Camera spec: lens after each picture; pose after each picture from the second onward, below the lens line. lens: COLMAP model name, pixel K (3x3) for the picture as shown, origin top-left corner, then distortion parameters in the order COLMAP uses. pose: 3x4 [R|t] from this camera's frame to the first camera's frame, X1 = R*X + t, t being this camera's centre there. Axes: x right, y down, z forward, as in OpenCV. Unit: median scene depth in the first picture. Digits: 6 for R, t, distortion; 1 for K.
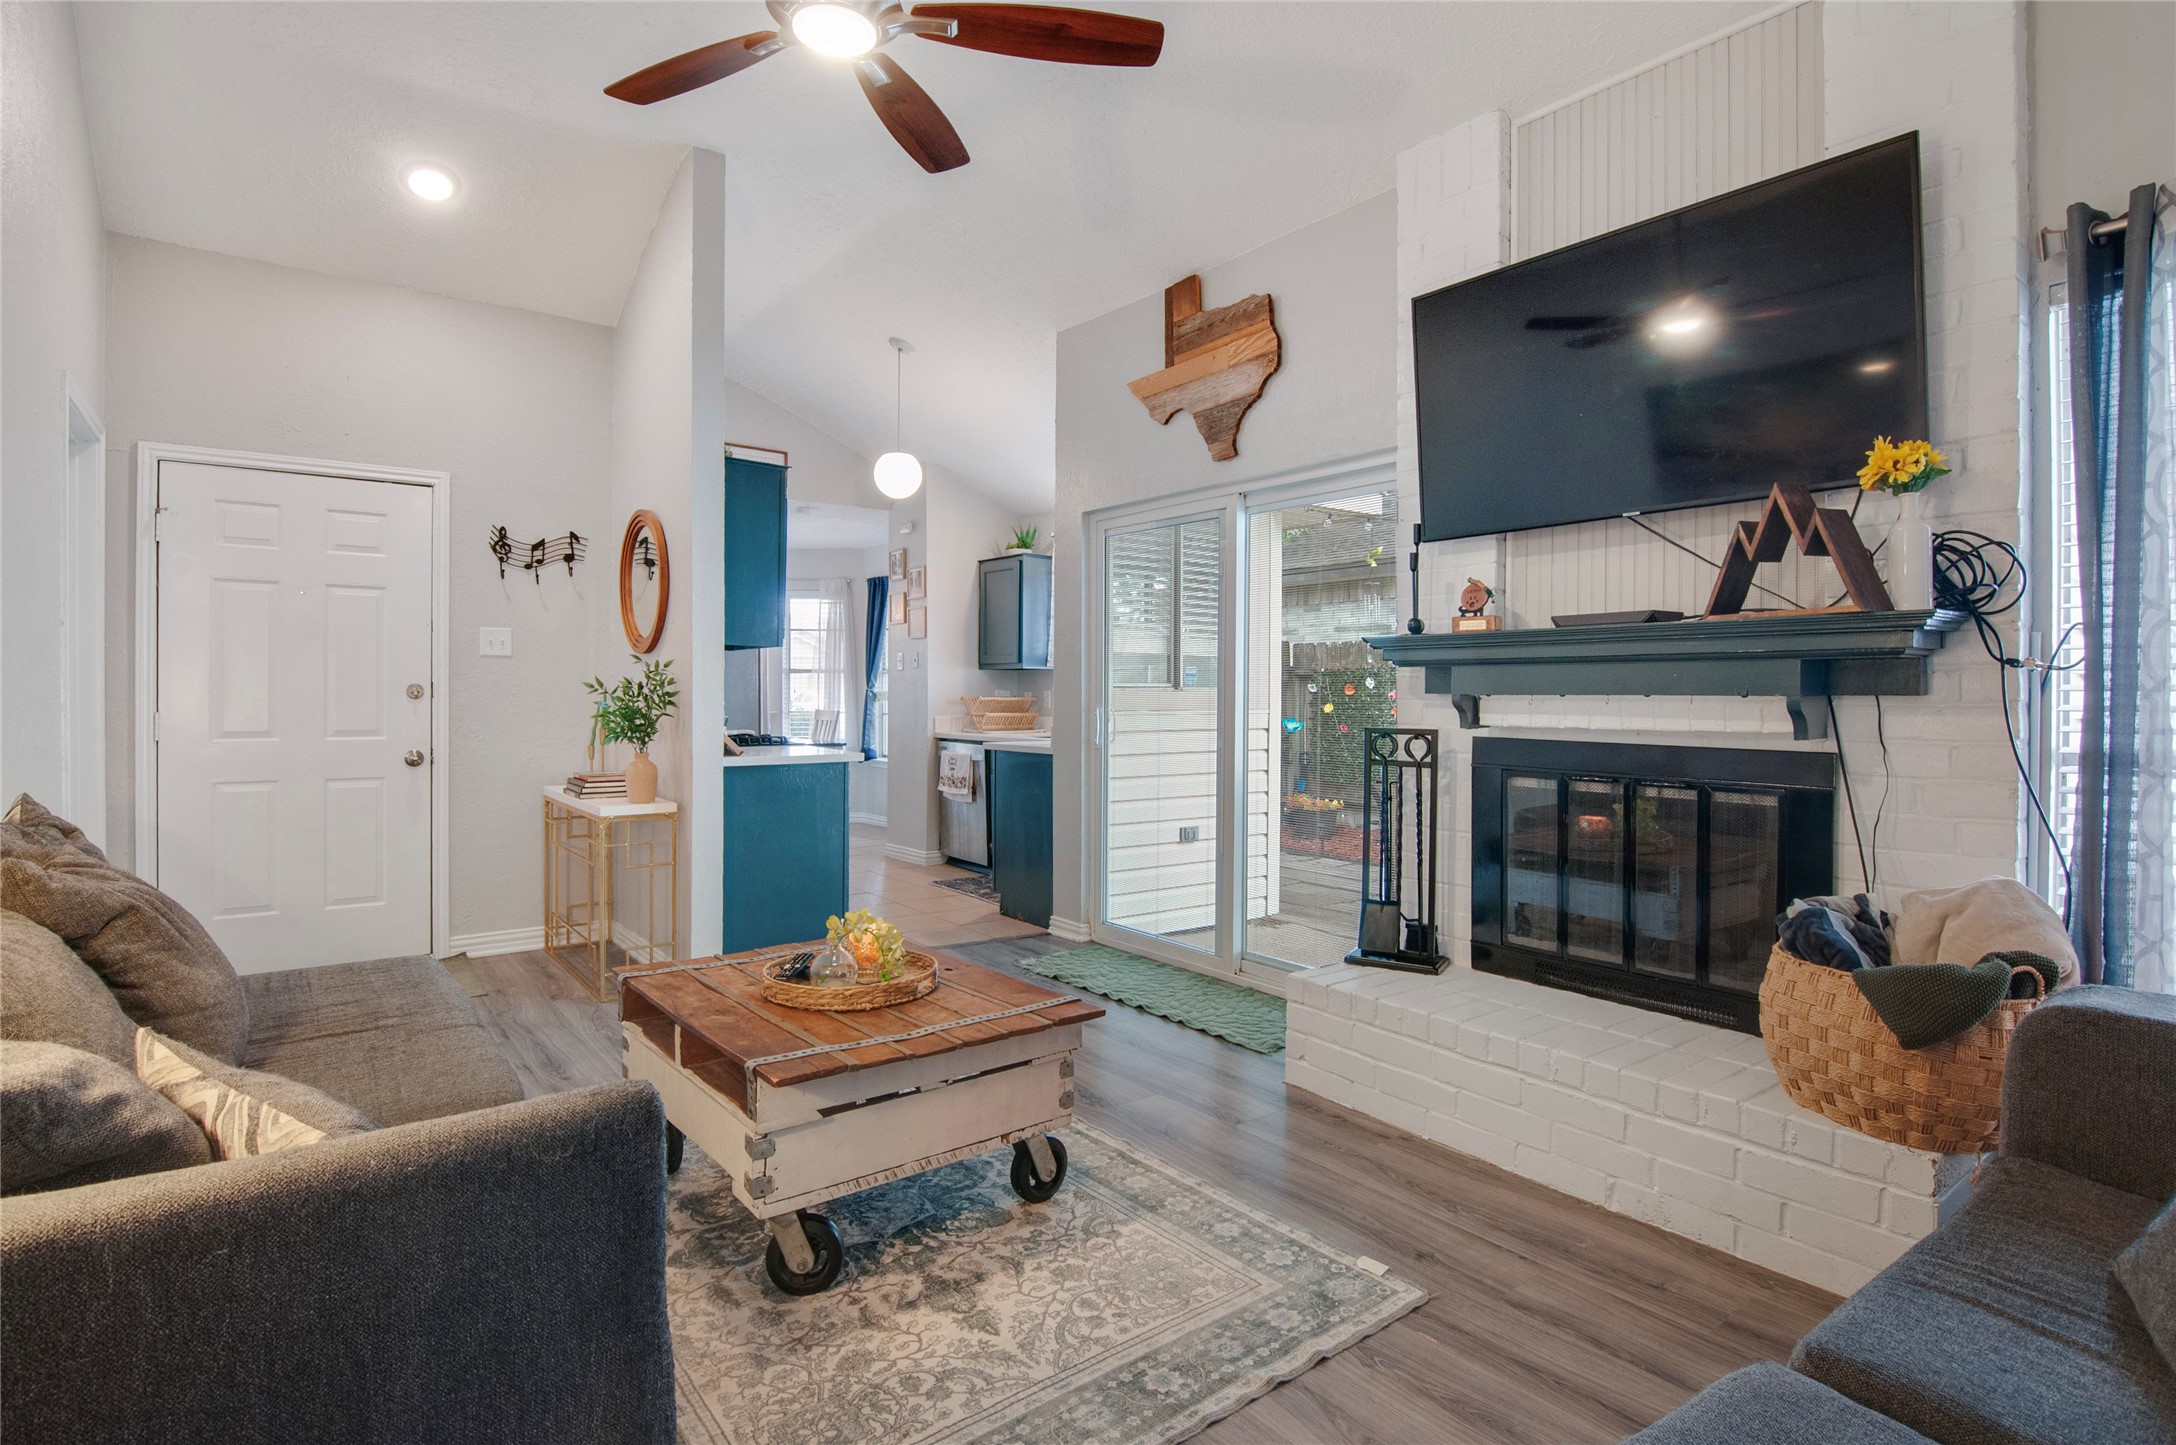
lens RADIAL K [[1080.4, 0, 1091.8], [0, 1080.4, 694.9], [0, 0, 1]] dist [-0.001742, -0.000364]
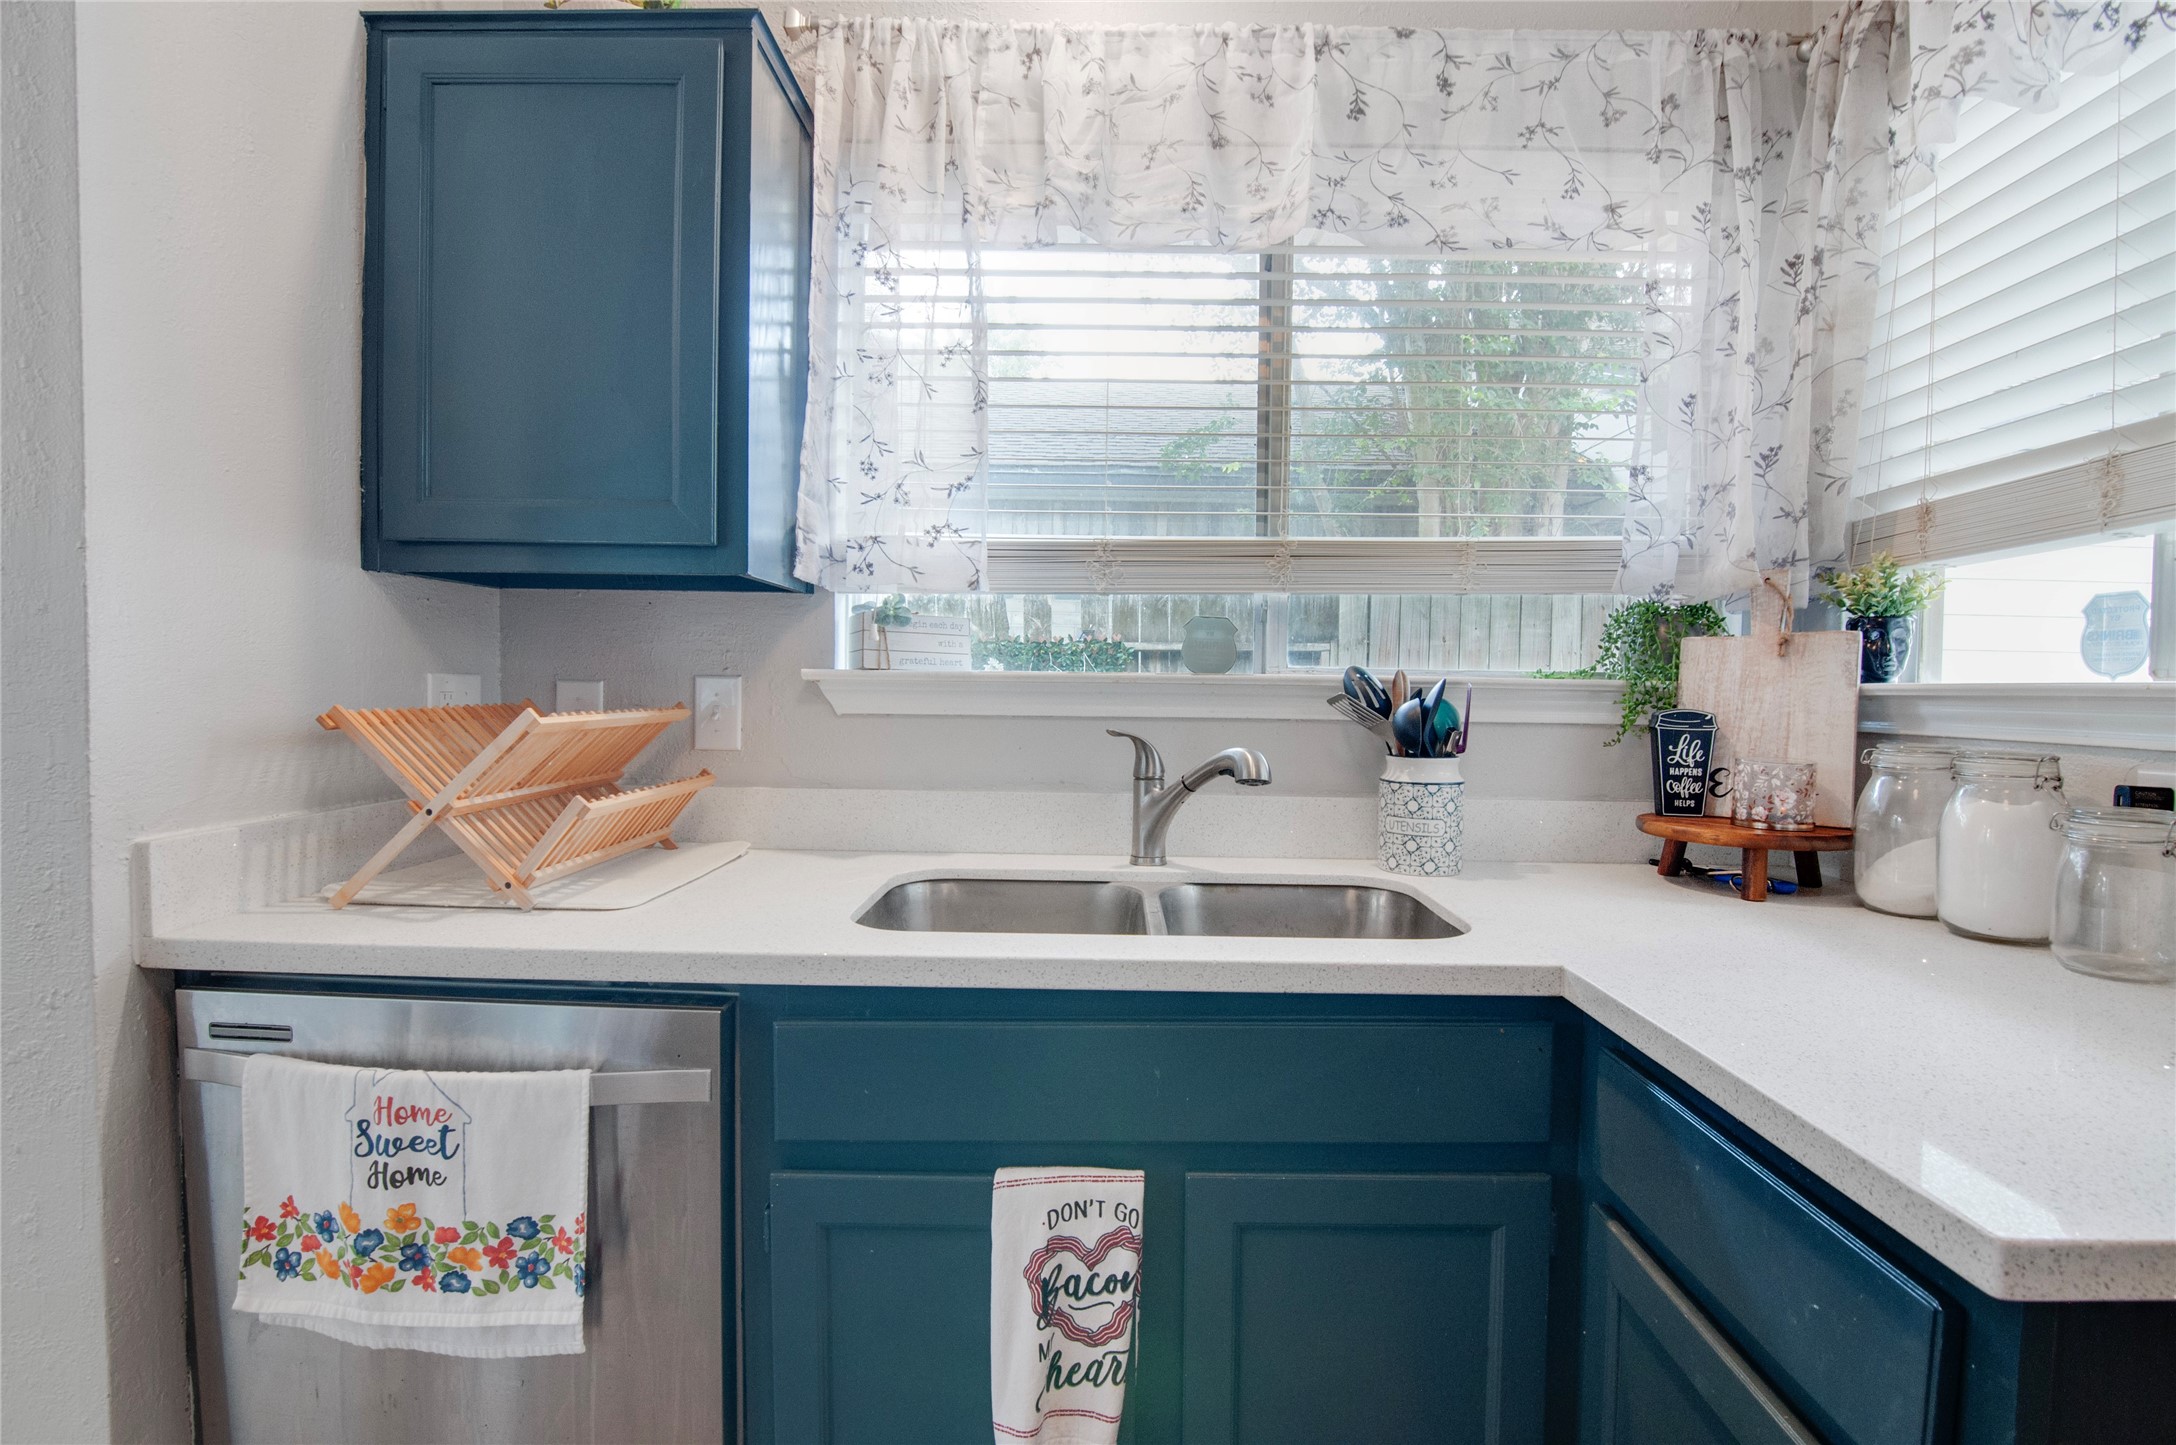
lens RADIAL K [[1054.7, 0, 1096.6], [0, 1054.7, 722.0], [0, 0, 1]] dist [0.000114, -0.016333]
pose [[0.625369, -0.017720, 0.780128, -0.433541], [-0.011230, 0.999434, 0.031704, -0.009448], [-0.780248, -0.028587, 0.624816, 1.948738]]
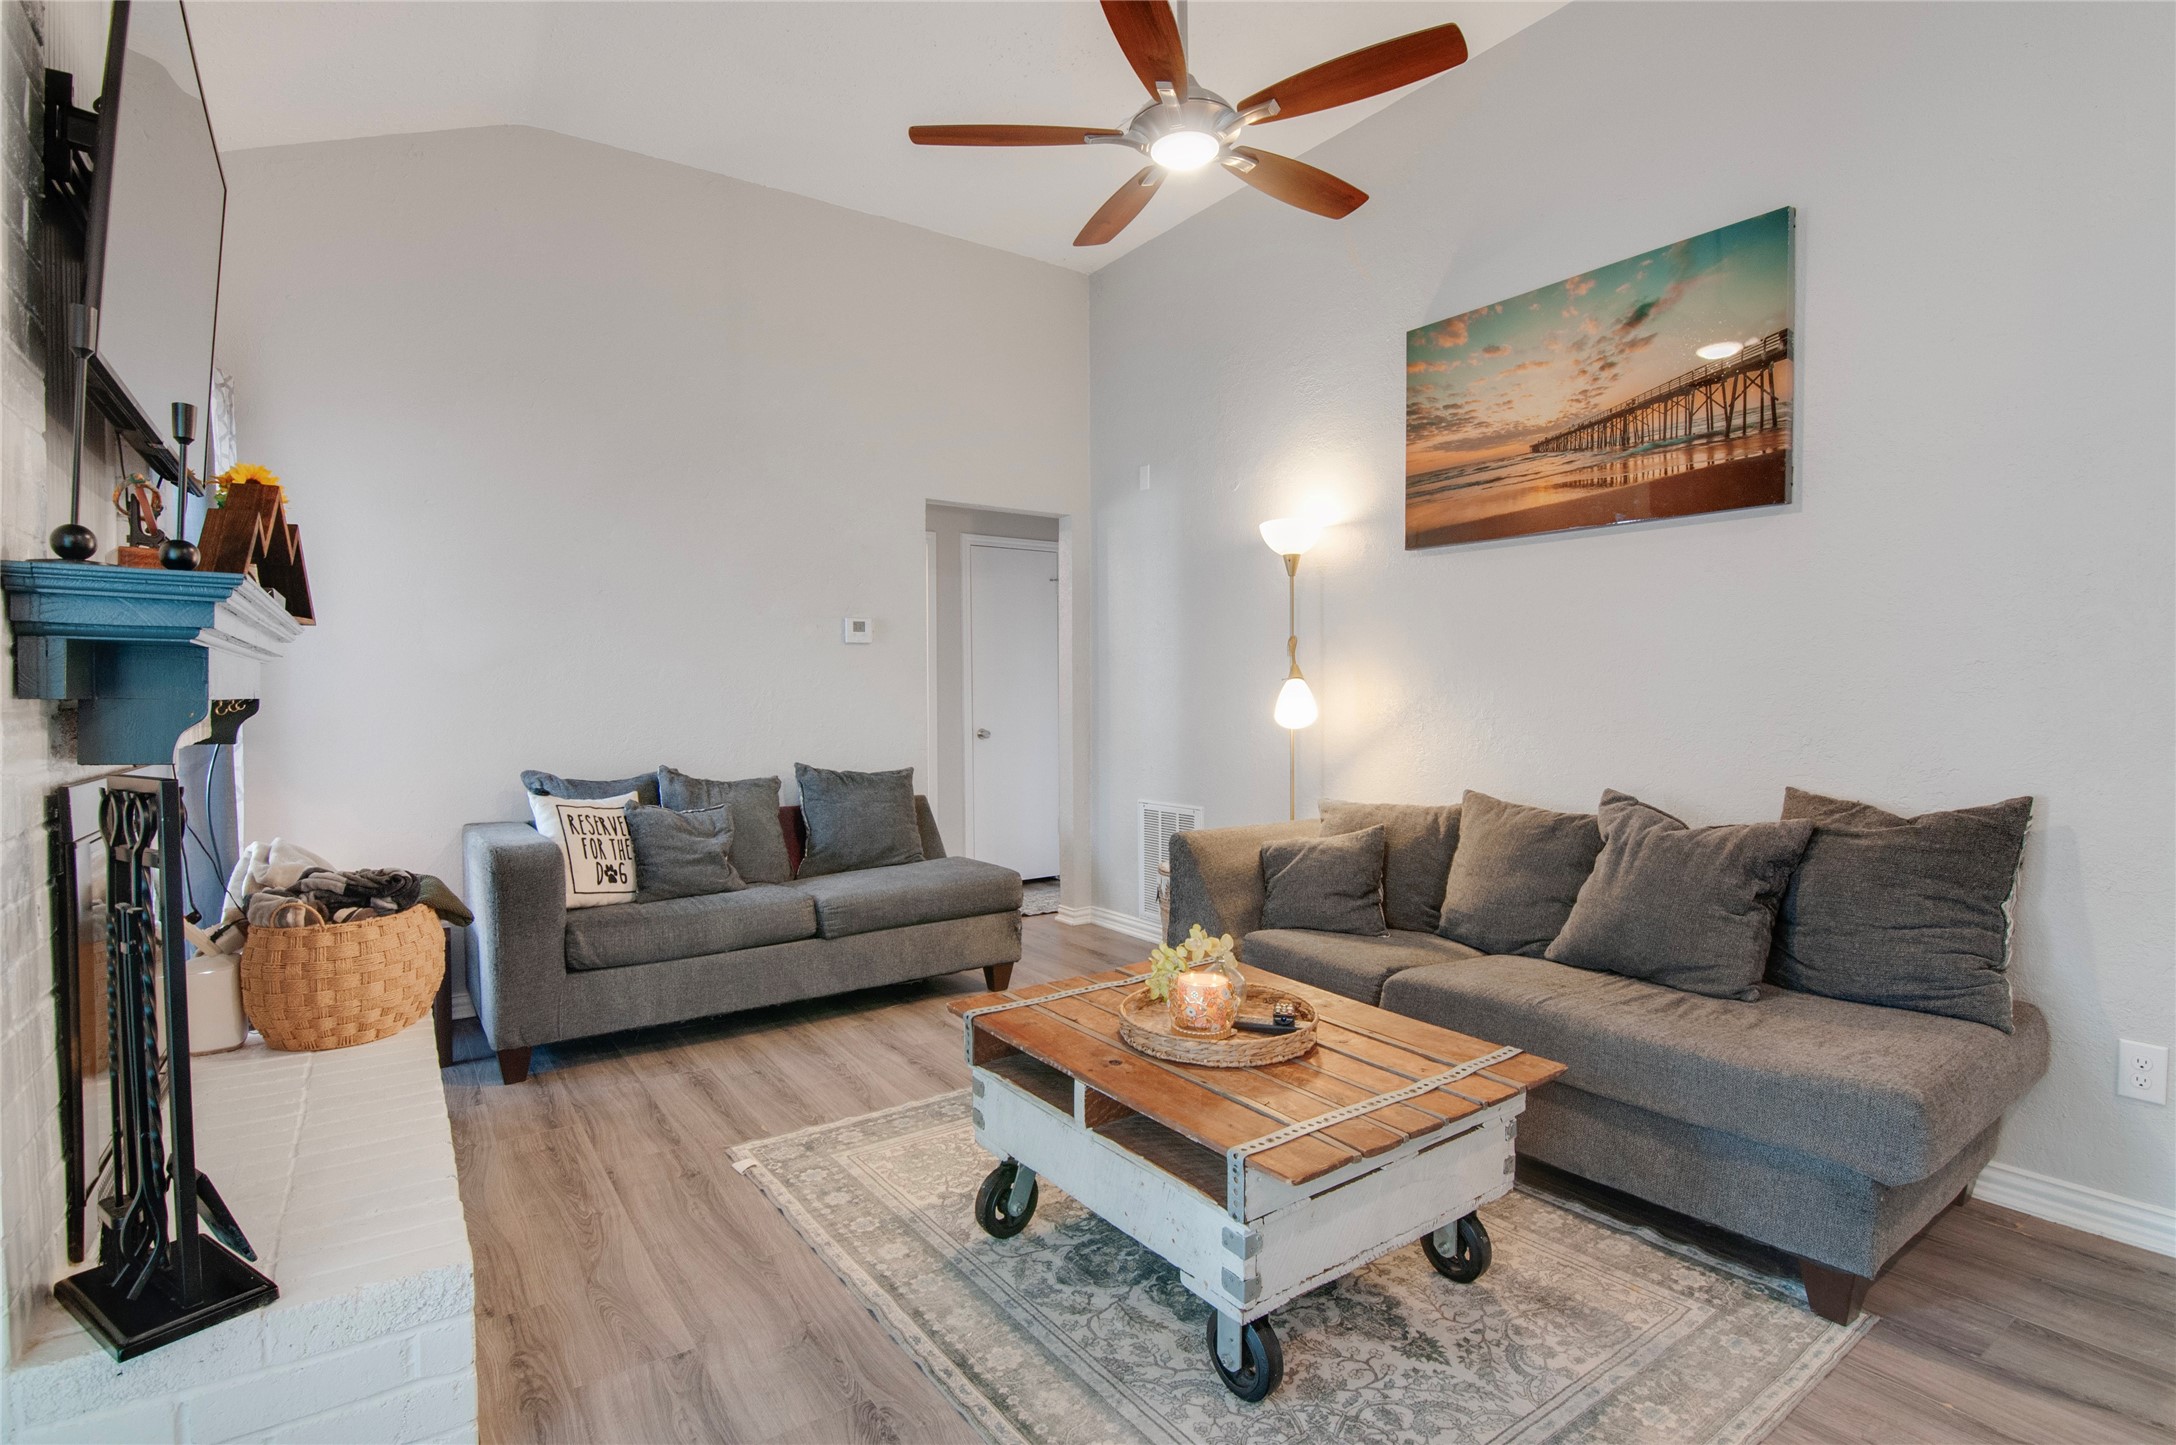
lens RADIAL K [[1054.7, 0, 1096.6], [0, 1054.7, 722.0], [0, 0, 1]] dist [0.000114, -0.016333]
pose [[-0.998826, -0.001402, 0.048430, -0.143720], [0.000020, 0.999569, 0.029343, -0.005021], [-0.048450, 0.029310, -0.998395, 1.605014]]
